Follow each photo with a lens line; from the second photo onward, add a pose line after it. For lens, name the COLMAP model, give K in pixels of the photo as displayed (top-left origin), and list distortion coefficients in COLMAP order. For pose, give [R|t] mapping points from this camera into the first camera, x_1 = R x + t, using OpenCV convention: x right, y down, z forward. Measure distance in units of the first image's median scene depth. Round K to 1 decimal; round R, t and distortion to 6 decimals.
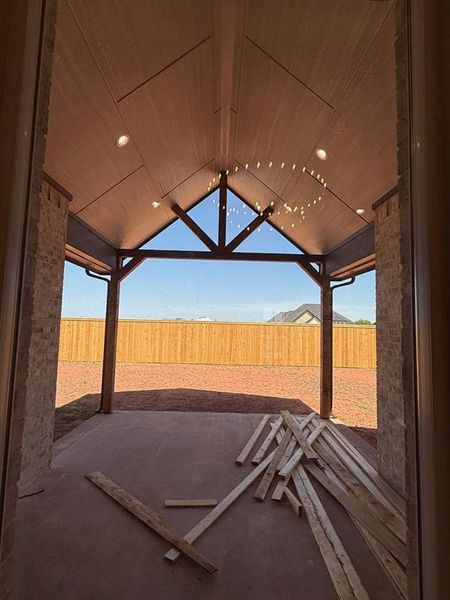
lens RADIAL K [[432.9, 0, 223.4], [0, 432.9, 294.2], [0, 0, 1]] dist [0.029890, -0.023929]
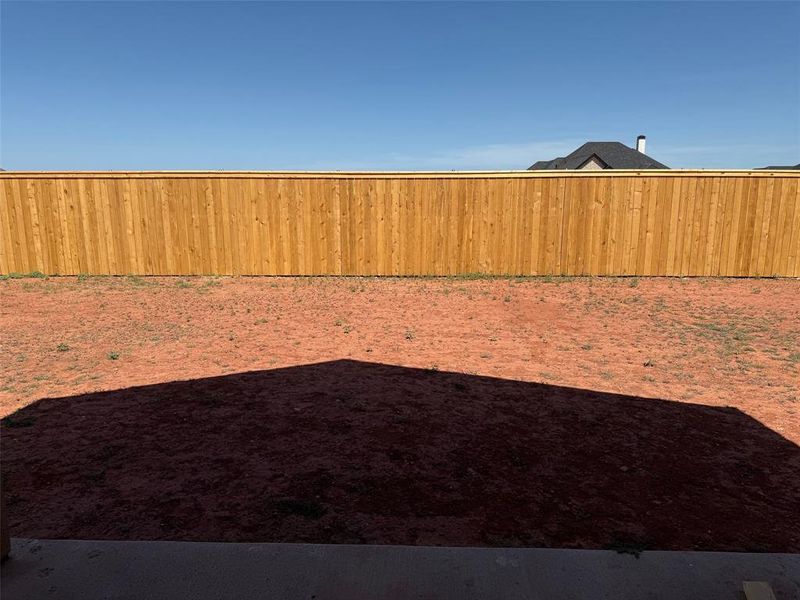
lens RADIAL K [[577.2, 0, 394.9], [0, 577.2, 300.4], [0, 0, 1]] dist [0.029890, -0.023929]
pose [[0.999268, -0.021001, -0.031987, -0.030492], [0.028077, 0.970362, 0.240018, 0.048859], [0.025998, -0.240740, 0.970241, 0.449302]]
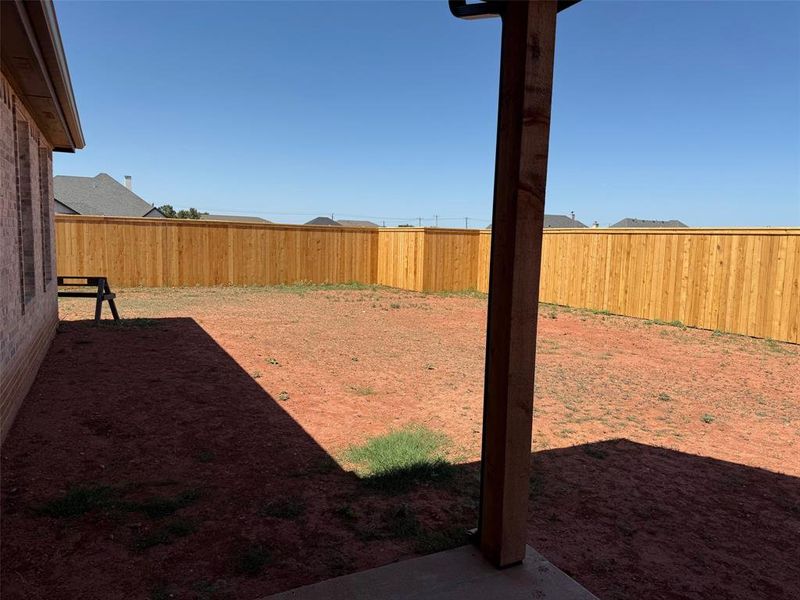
lens RADIAL K [[577.2, 0, 416.8], [0, 577.2, 296.7], [0, 0, 1]] dist [0.029890, -0.023929]
pose [[0.477211, 0.079115, -0.875220, -0.004975], [0.032857, 0.993637, 0.107735, 0.049900], [0.878174, -0.080170, 0.471575, 0.480462]]
